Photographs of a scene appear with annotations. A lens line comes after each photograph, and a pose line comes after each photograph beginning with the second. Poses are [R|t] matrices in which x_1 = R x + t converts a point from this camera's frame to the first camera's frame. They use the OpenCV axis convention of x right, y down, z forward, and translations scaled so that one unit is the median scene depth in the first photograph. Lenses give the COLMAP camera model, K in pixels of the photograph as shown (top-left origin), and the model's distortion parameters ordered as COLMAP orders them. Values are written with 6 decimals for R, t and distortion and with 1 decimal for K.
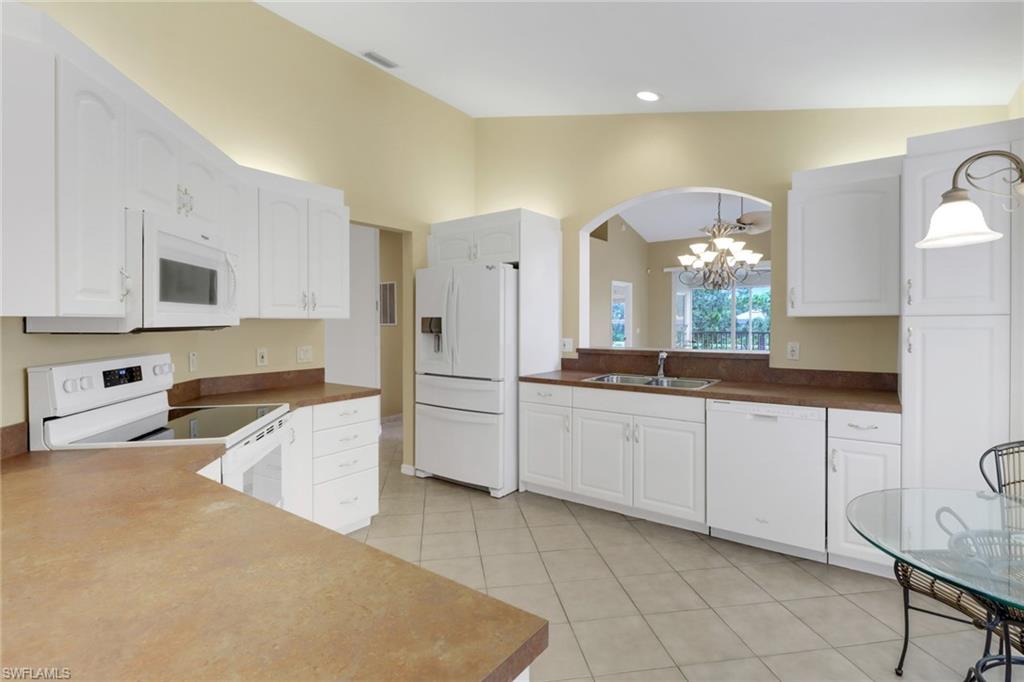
lens RADIAL K [[490.6, 0, 517.0], [0, 490.6, 343.8], [0, 0, 1]] dist [0.014345, -0.007285]
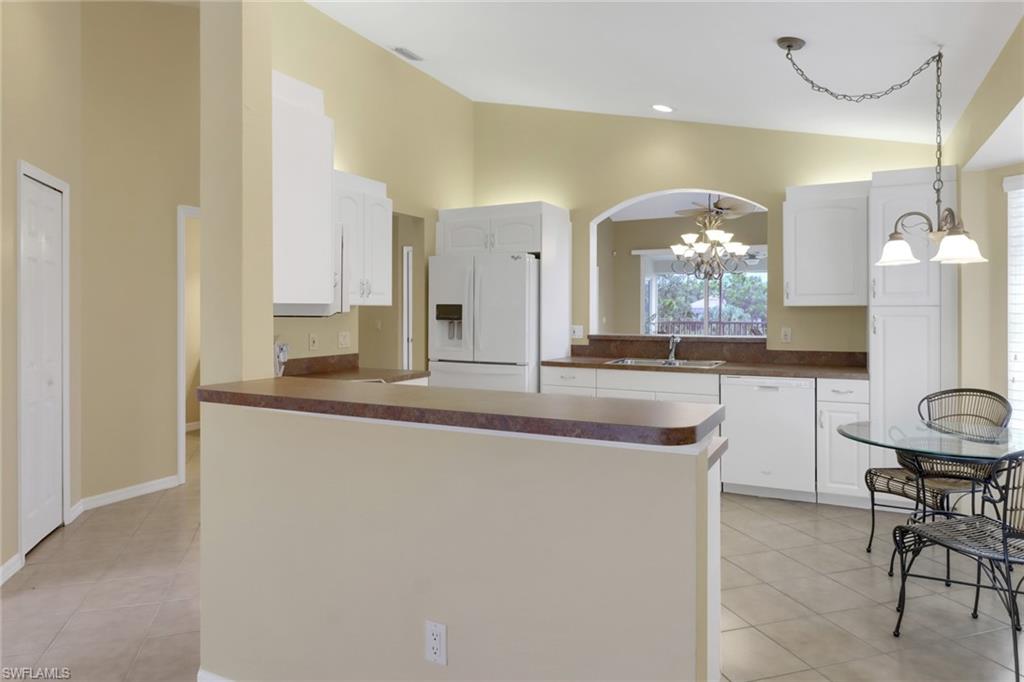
lens RADIAL K [[634.3, 0, 508.7], [0, 634.3, 331.8], [0, 0, 1]] dist [0.006985, 0.010130]
pose [[0.989792, 0.000035, 0.142519, -0.287634], [0.001328, 0.999954, -0.009471, 0.018714], [-0.142513, 0.009564, 0.989747, -0.376797]]
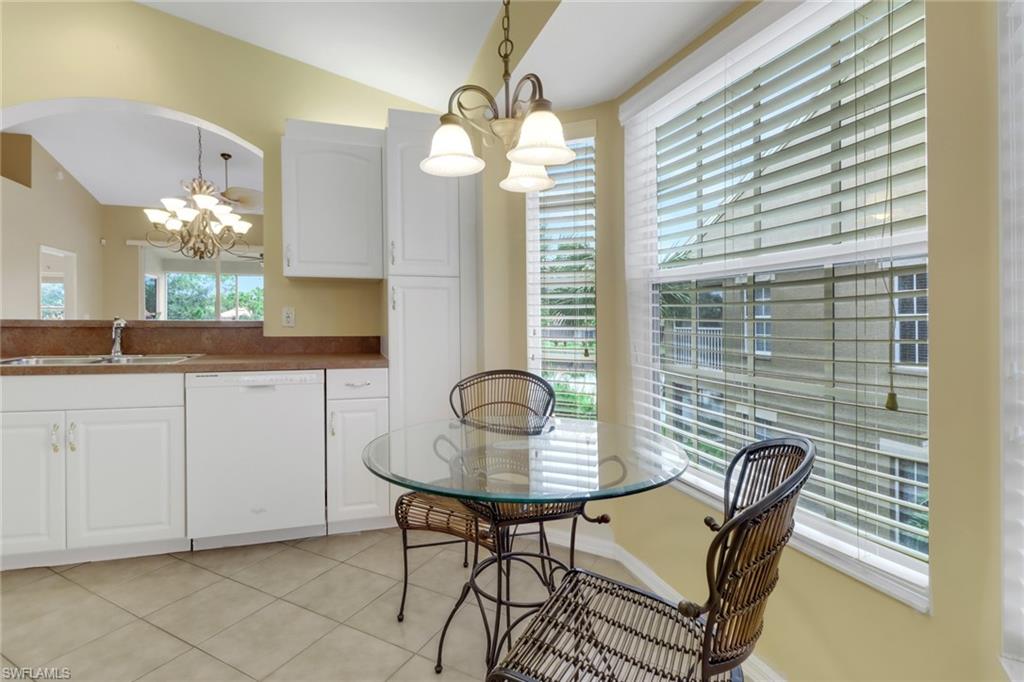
lens RADIAL K [[490.6, 0, 491.5], [0, 490.6, 332.0], [0, 0, 1]] dist [0.014345, -0.007285]
pose [[0.604650, -0.002680, 0.796487, 0.051349], [0.020010, 0.999730, -0.011827, 0.056197], [-0.796240, 0.023089, 0.604541, 0.127923]]
